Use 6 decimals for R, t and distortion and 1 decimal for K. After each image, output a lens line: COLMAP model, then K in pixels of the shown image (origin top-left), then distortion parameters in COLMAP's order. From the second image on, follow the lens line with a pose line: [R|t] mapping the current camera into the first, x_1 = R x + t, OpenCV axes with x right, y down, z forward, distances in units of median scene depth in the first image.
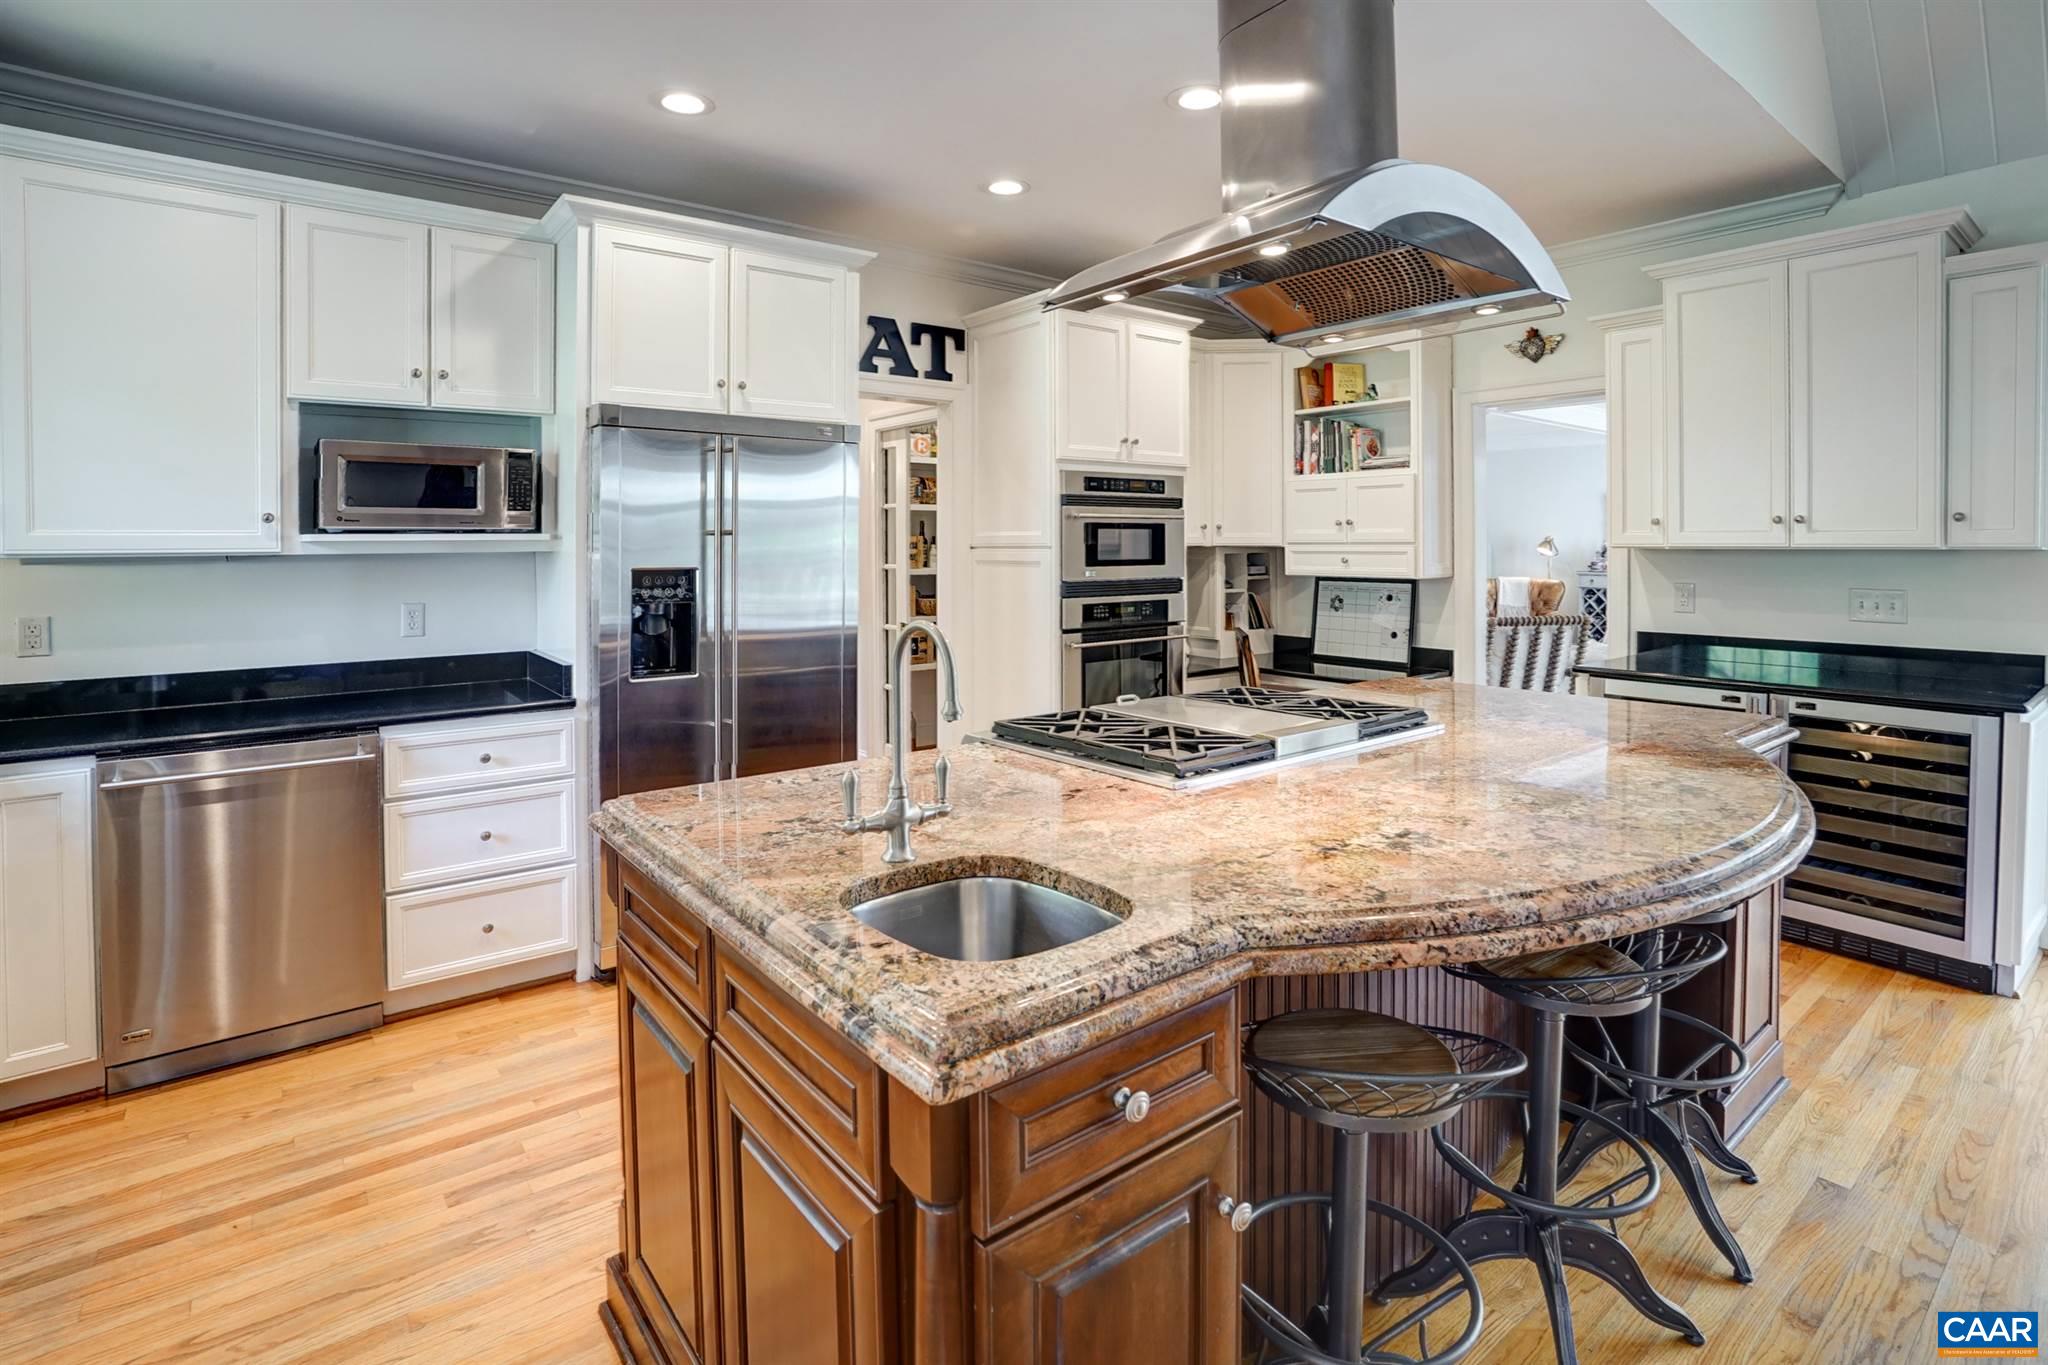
lens RADIAL K [[997.6, 0, 1041.2], [0, 997.6, 690.4], [0, 0, 1]] dist [-0.038936, 0.015226]
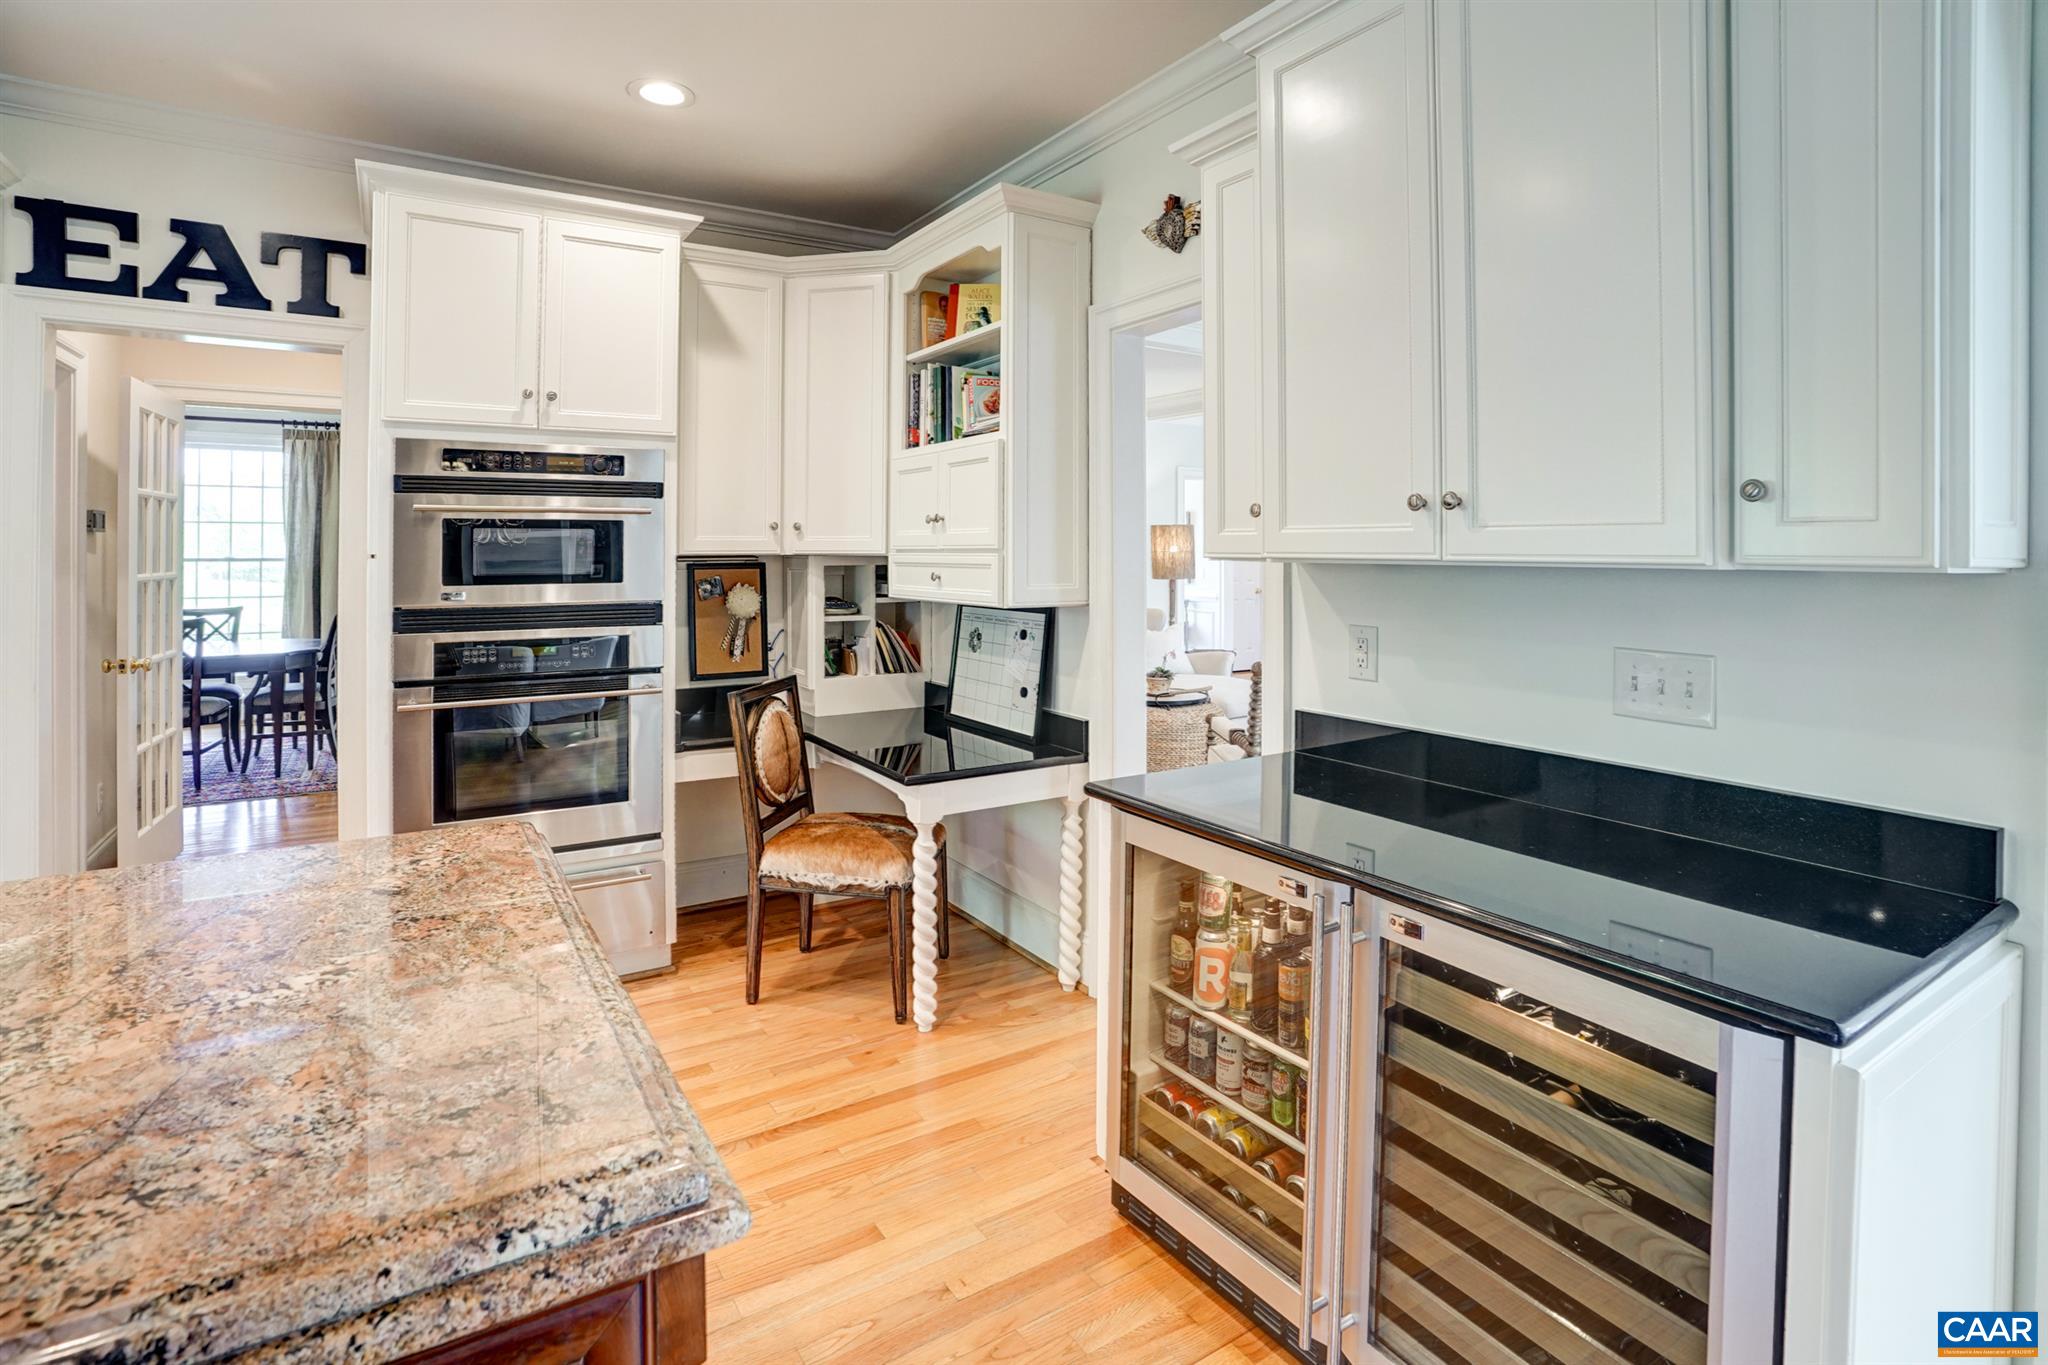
lens RADIAL K [[997.6, 0, 1035.4], [0, 997.6, 665.1], [0, 0, 1]] dist [-0.038936, 0.015226]
pose [[0.992540, 0.020108, -0.120250, 0.488478], [-0.023835, 0.999276, -0.029638, -0.060252], [0.119567, 0.032283, 0.992301, 0.394077]]
